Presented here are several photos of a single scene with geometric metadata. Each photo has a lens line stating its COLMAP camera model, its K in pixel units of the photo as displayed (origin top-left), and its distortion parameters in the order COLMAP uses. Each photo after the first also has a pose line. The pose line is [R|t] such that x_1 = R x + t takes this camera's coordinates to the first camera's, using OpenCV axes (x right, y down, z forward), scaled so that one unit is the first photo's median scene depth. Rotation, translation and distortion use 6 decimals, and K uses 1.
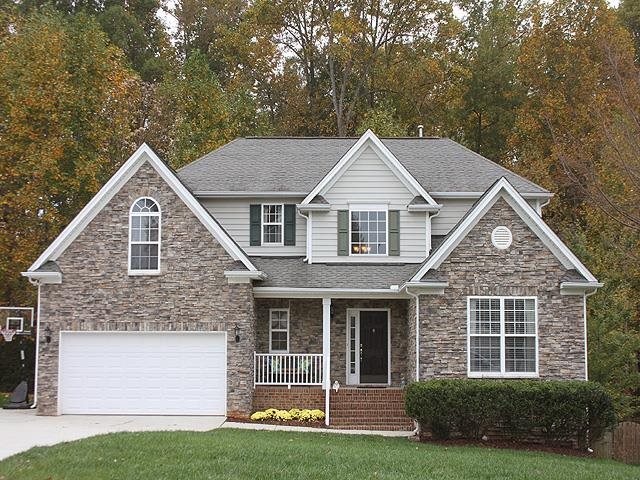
lens RADIAL K [[803.4, 0, 324.8], [0, 803.4, 246.0], [0, 0, 1]] dist [-0.041870, 0.000000]
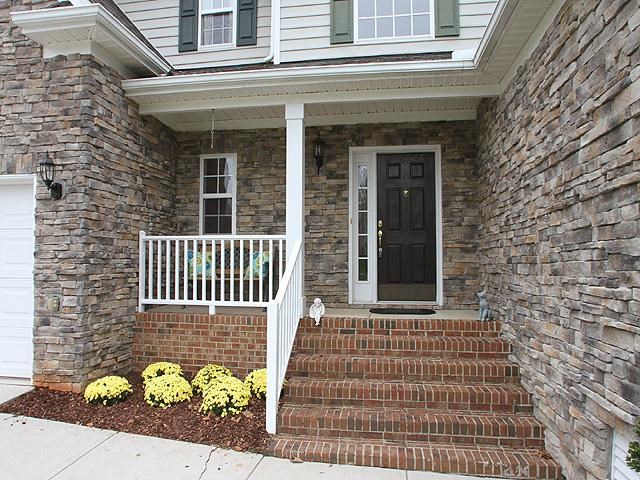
lens RADIAL K [[410.5, 0, 318.8], [0, 410.5, 242.4], [0, 0, 1]] dist [-0.042357, 0.001270]
pose [[0.991870, -0.006332, -0.127101, 0.042911], [0.014634, 0.997811, 0.064497, 0.127043], [0.126414, -0.065833, 0.989791, 0.800437]]
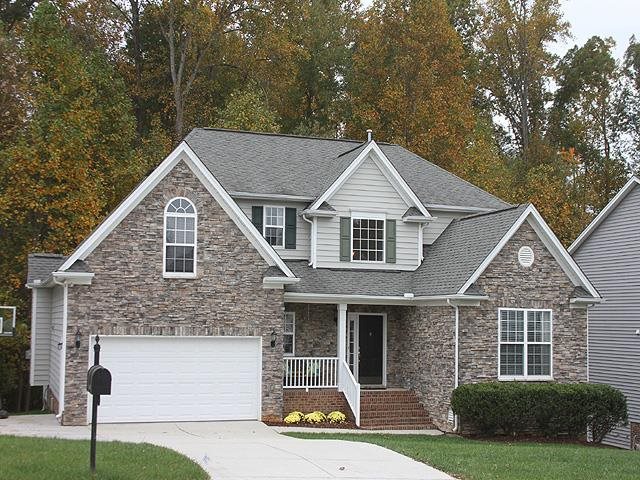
lens RADIAL K [[909.2, 0, 319.0], [0, 909.2, 237.7], [0, 0, 1]] dist [-0.025572, 0.000000]
pose [[0.938772, 0.041409, 0.342042, -0.441573], [-0.050425, 0.998574, 0.017506, -0.040047], [-0.340829, -0.033682, 0.939522, -0.090002]]
